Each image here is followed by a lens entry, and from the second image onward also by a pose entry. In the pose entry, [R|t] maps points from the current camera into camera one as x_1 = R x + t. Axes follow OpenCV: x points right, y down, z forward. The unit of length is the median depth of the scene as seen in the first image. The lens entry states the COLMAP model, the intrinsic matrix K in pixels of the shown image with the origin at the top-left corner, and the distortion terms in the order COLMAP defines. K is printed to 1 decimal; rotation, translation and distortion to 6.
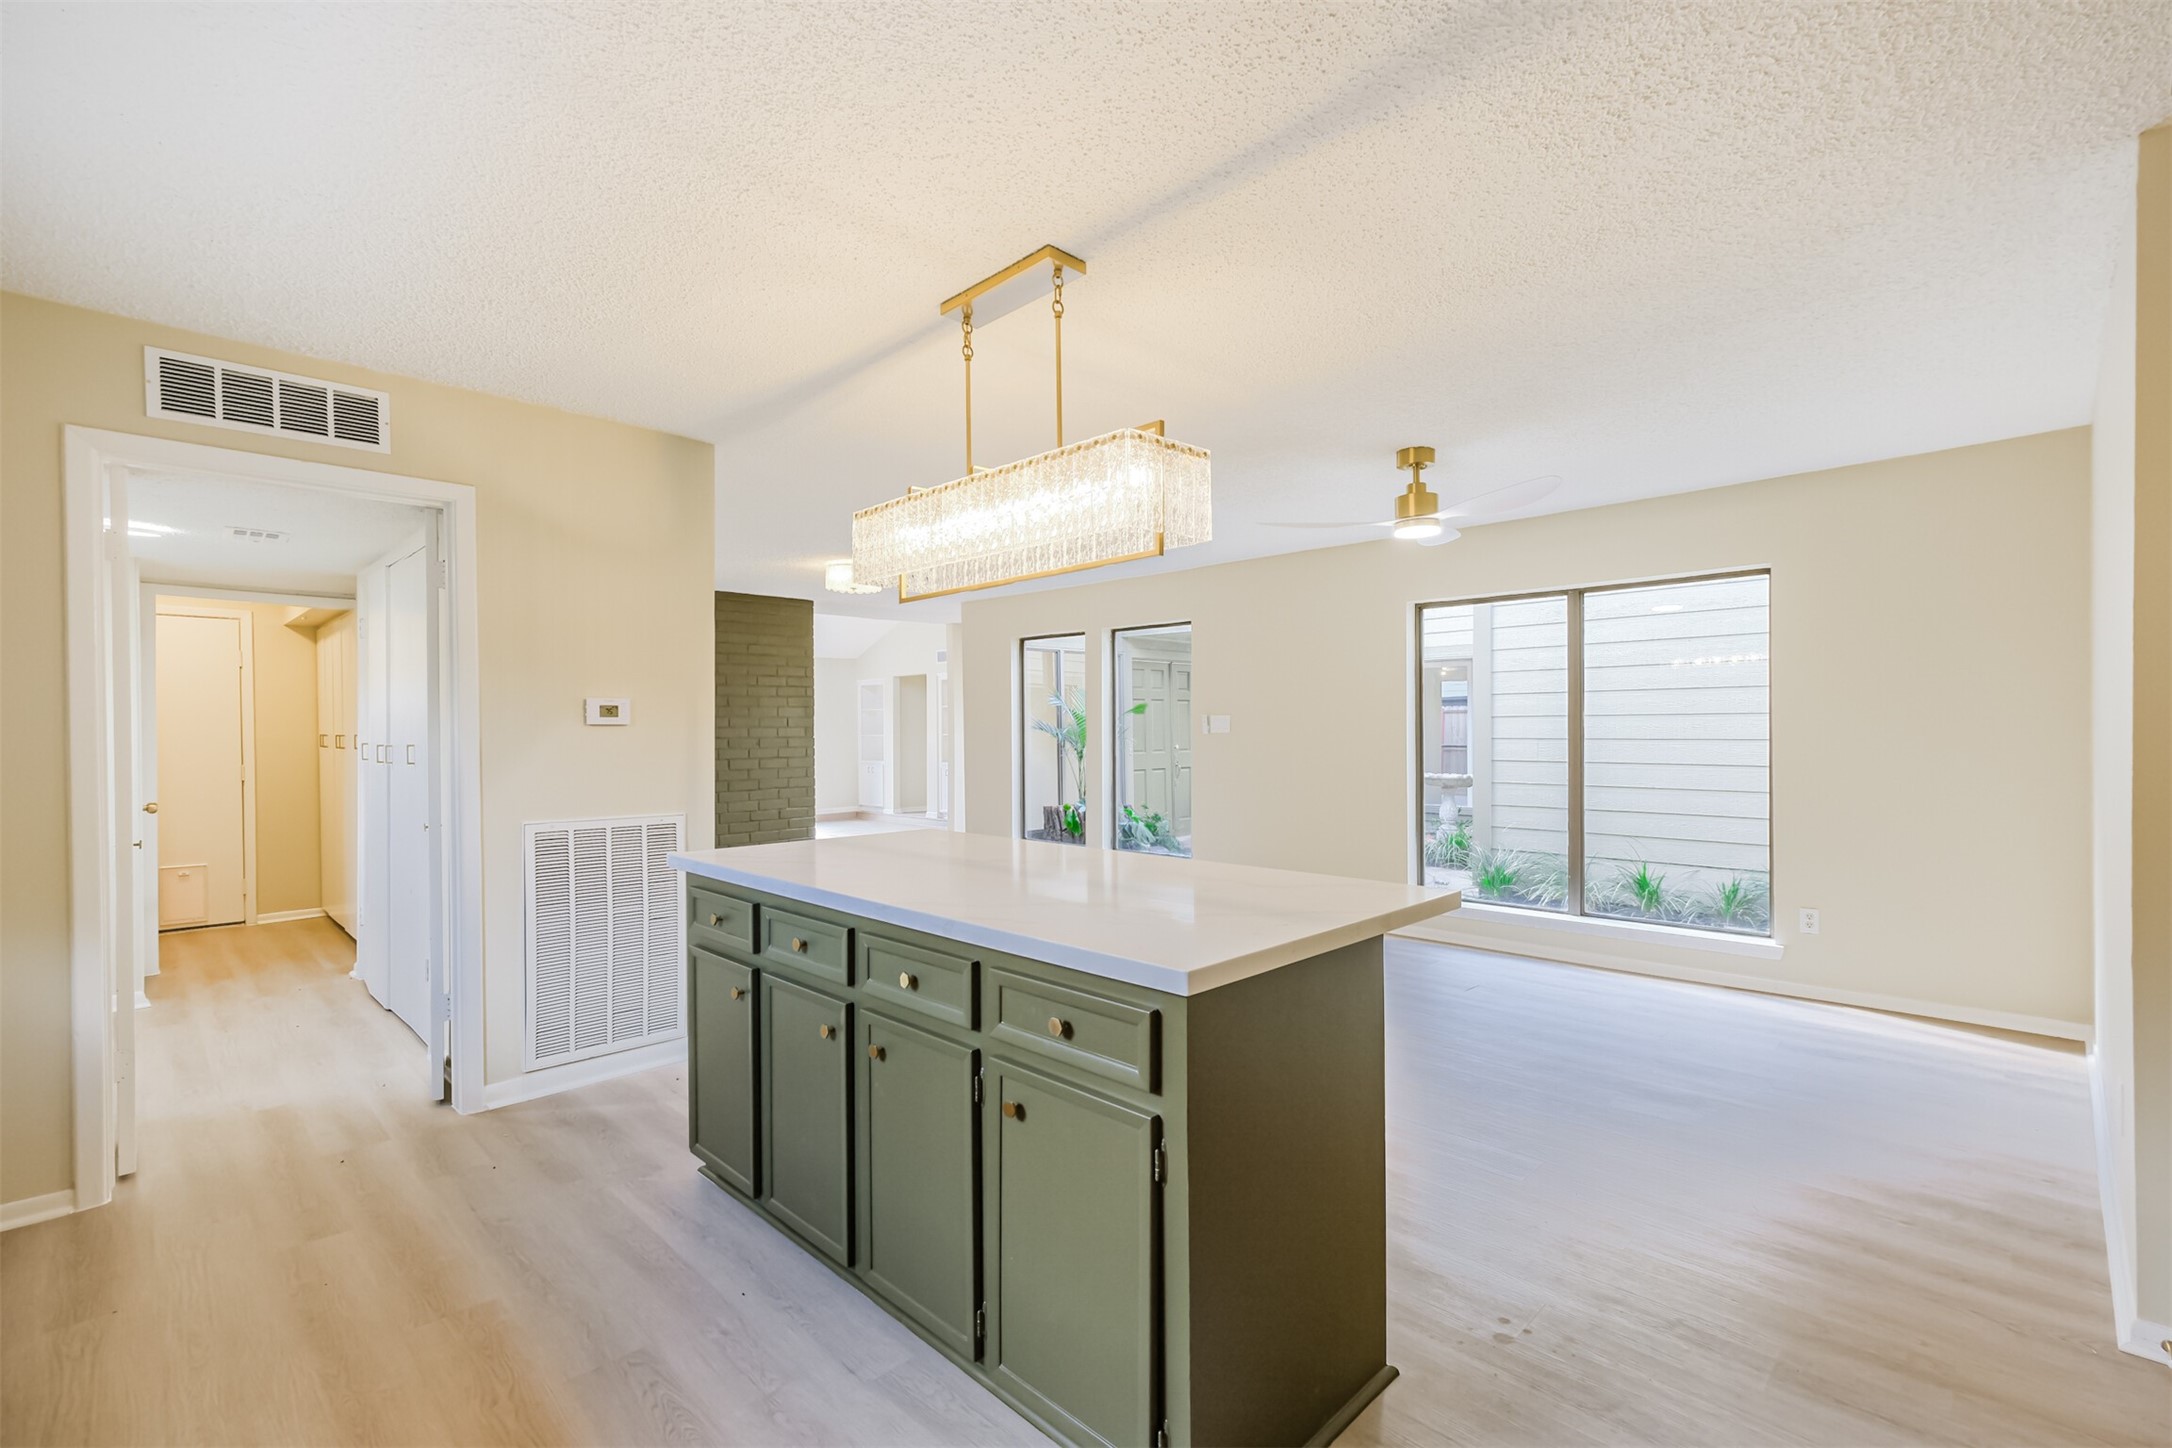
lens RADIAL K [[954.7, 0, 1090.3], [0, 954.7, 733.0], [0, 0, 1]] dist [0.002198, 0.000668]
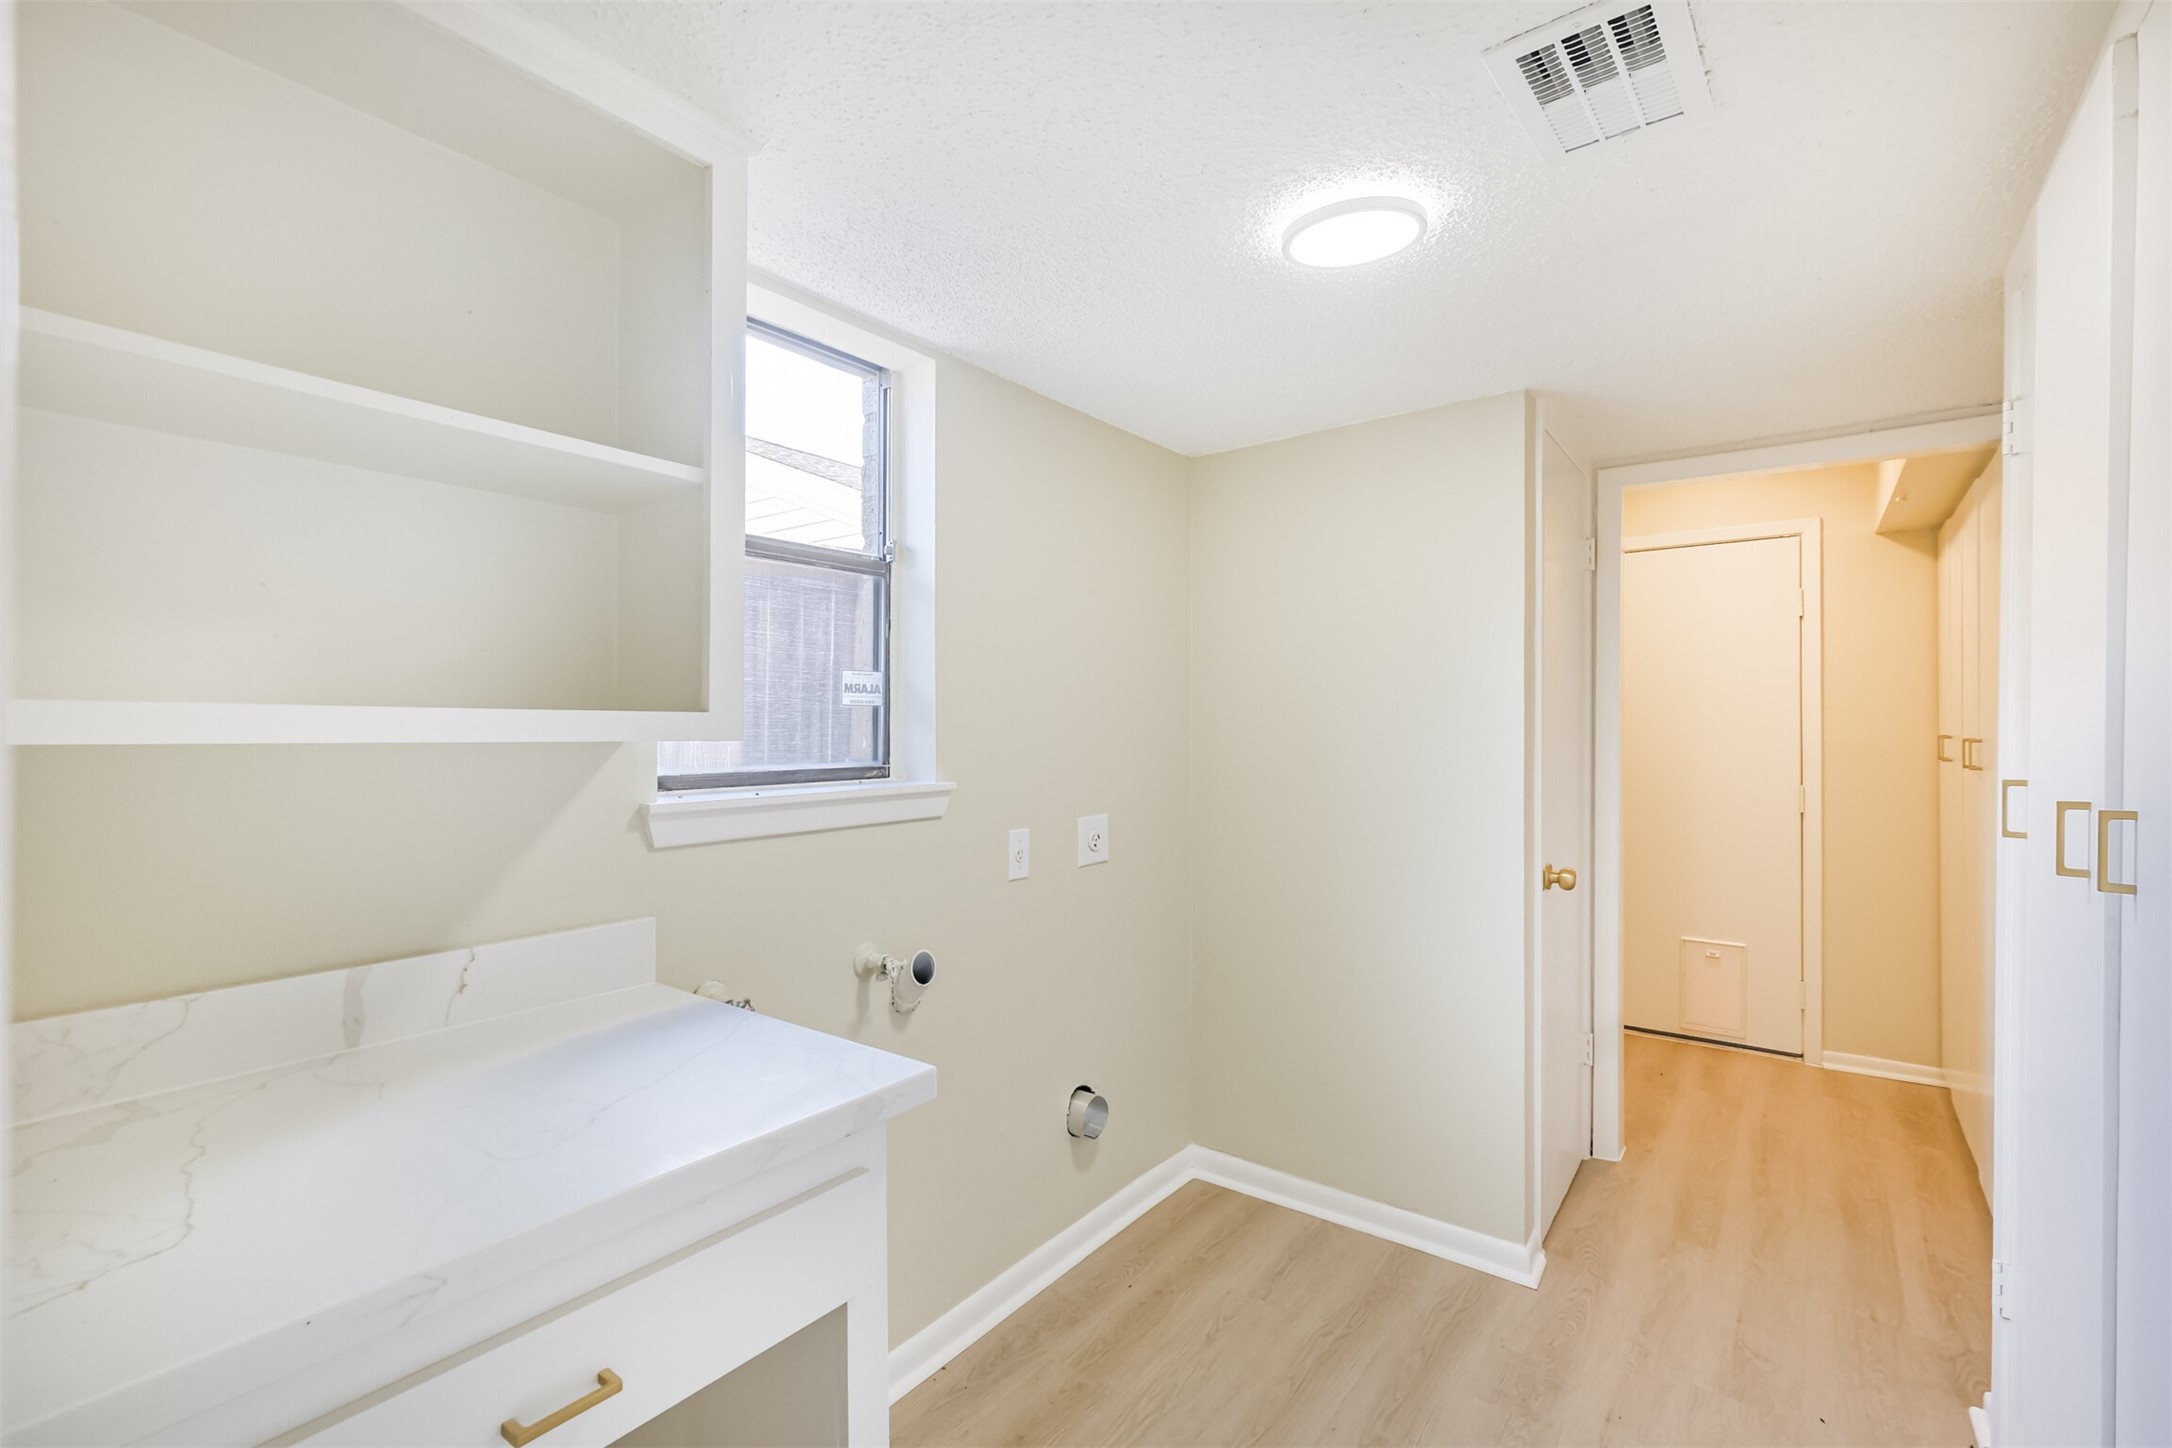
lens RADIAL K [[966.9, 0, 1086.0], [0, 966.9, 724.0], [0, 0, 1]] dist [0.002781, 0.001386]
pose [[0.137114, 0.010098, -0.990504, -0.360989], [-0.007927, 0.999927, 0.009096, -0.005311], [0.990524, 0.006605, 0.137184, 0.485749]]
